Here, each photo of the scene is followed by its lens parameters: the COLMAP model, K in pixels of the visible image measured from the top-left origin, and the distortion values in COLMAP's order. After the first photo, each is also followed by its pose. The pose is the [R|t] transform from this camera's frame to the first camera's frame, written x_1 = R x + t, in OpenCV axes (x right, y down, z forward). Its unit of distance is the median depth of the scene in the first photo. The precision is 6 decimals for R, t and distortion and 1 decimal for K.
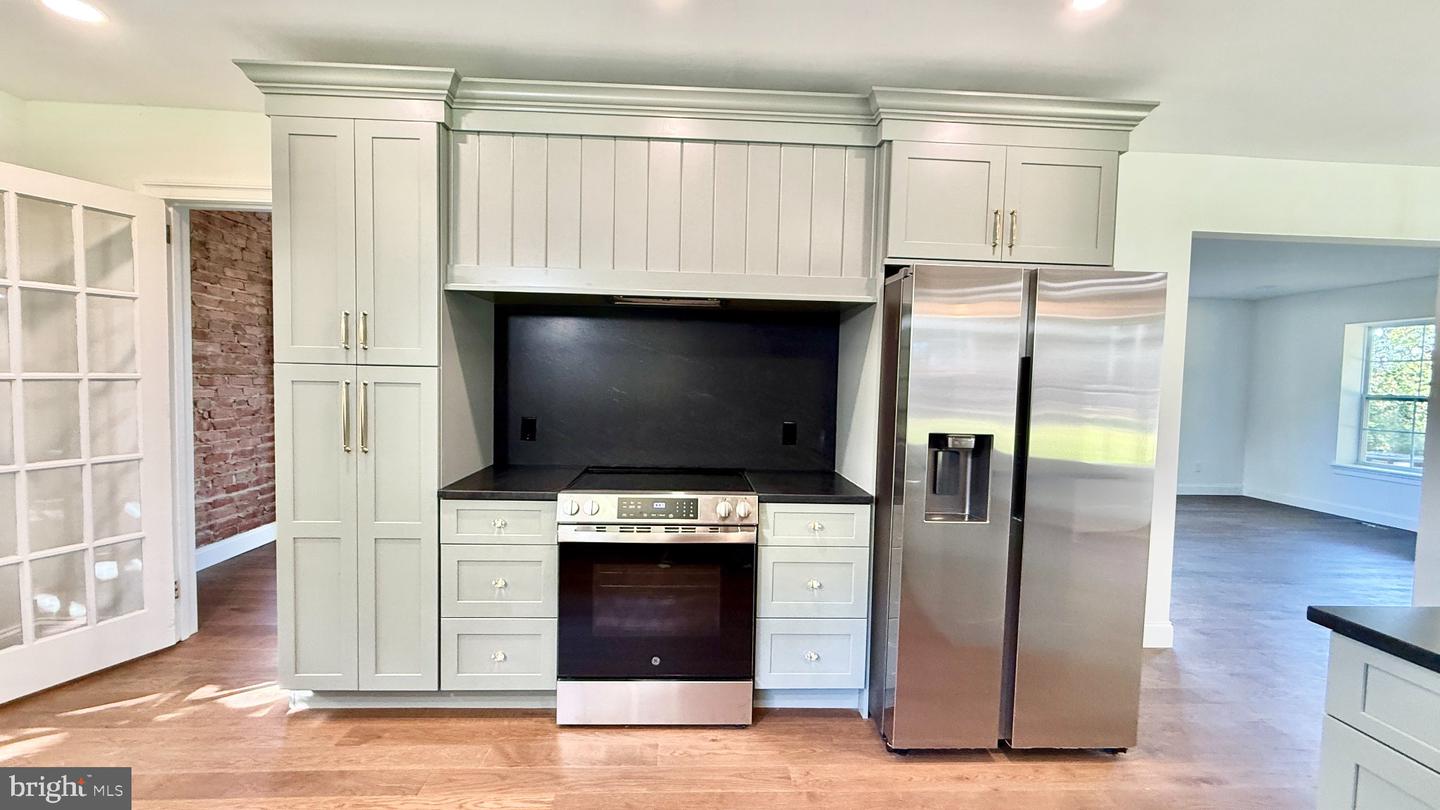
lens RADIAL K [[568.1, 0, 722.6], [0, 568.1, 406.4], [0, 0, 1]] dist [0.001382, 0.000613]
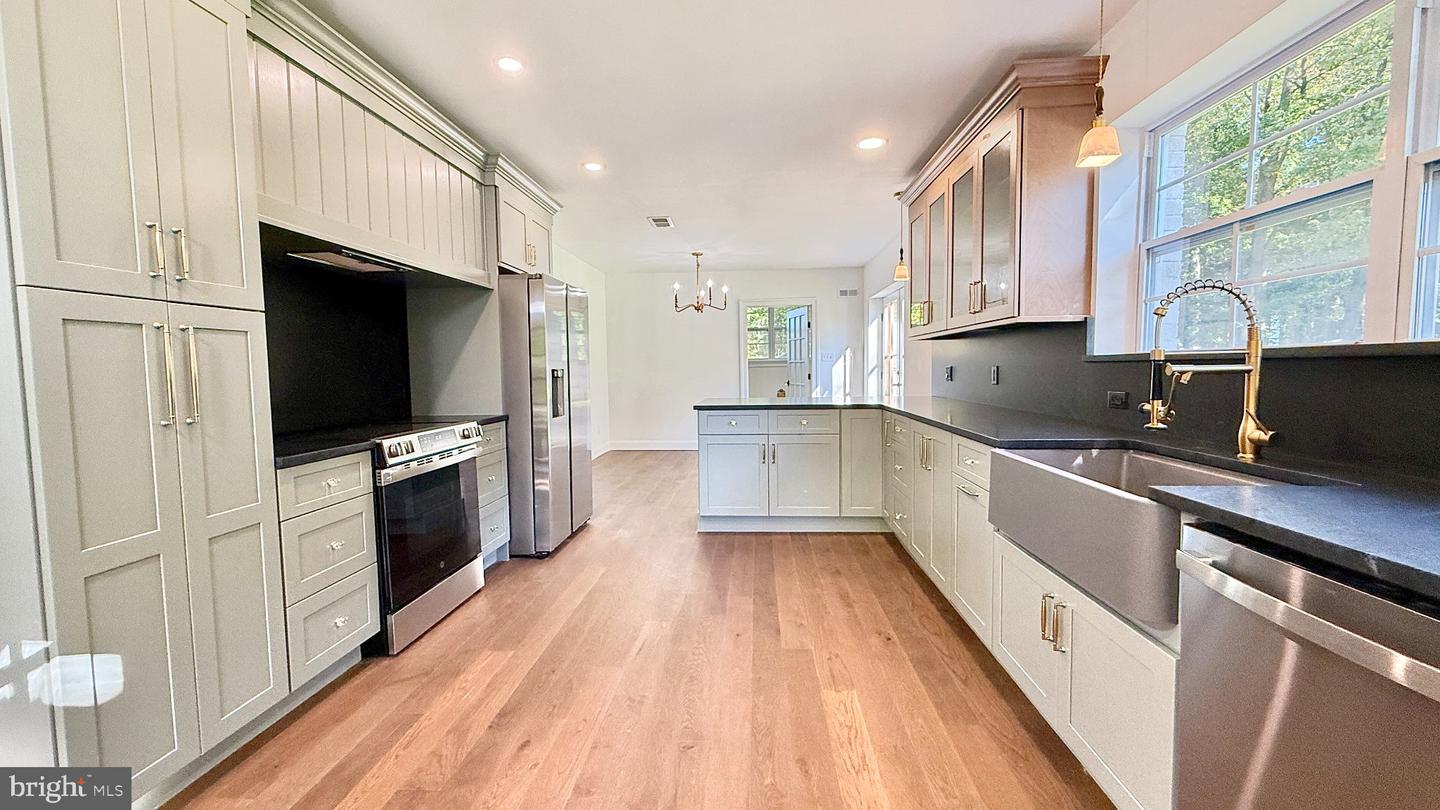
lens RADIAL K [[568.1, 0, 716.8], [0, 568.1, 404.0], [0, 0, 1]] dist [0.001382, 0.000613]
pose [[0.118281, -0.089728, 0.988918, -1.243089], [0.063511, 0.994553, 0.082643, 0.037319], [-0.990947, 0.053032, 0.123335, 0.238975]]
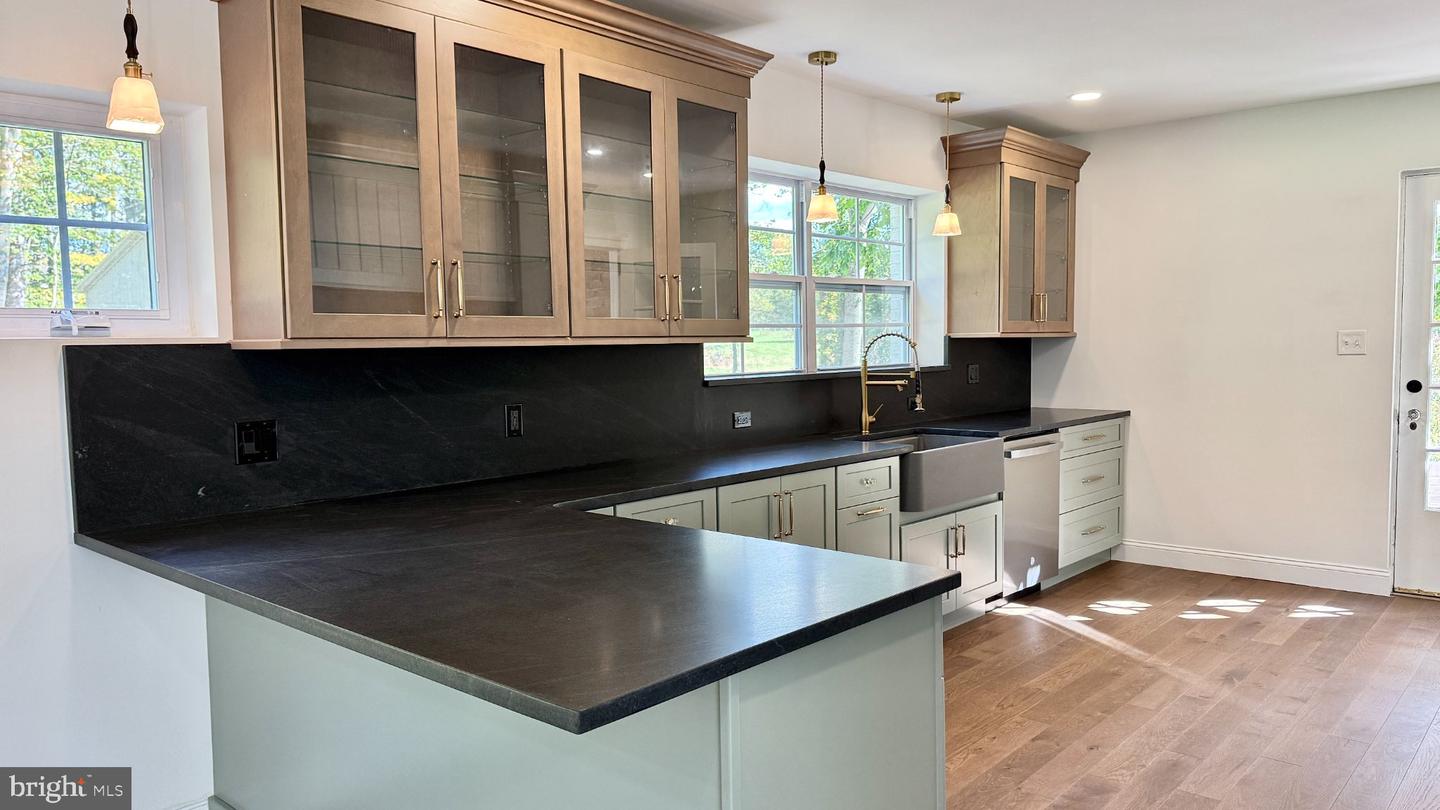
lens RADIAL K [[998.4, 0, 718.1], [0, 998.4, 404.4], [0, 0, 1]] dist [-0.003395, -0.002987]
pose [[-0.705893, 0.034389, -0.707483, 1.322412], [-0.031801, 0.996275, 0.080156, -0.024418], [0.707604, 0.079080, -0.702170, 0.985634]]
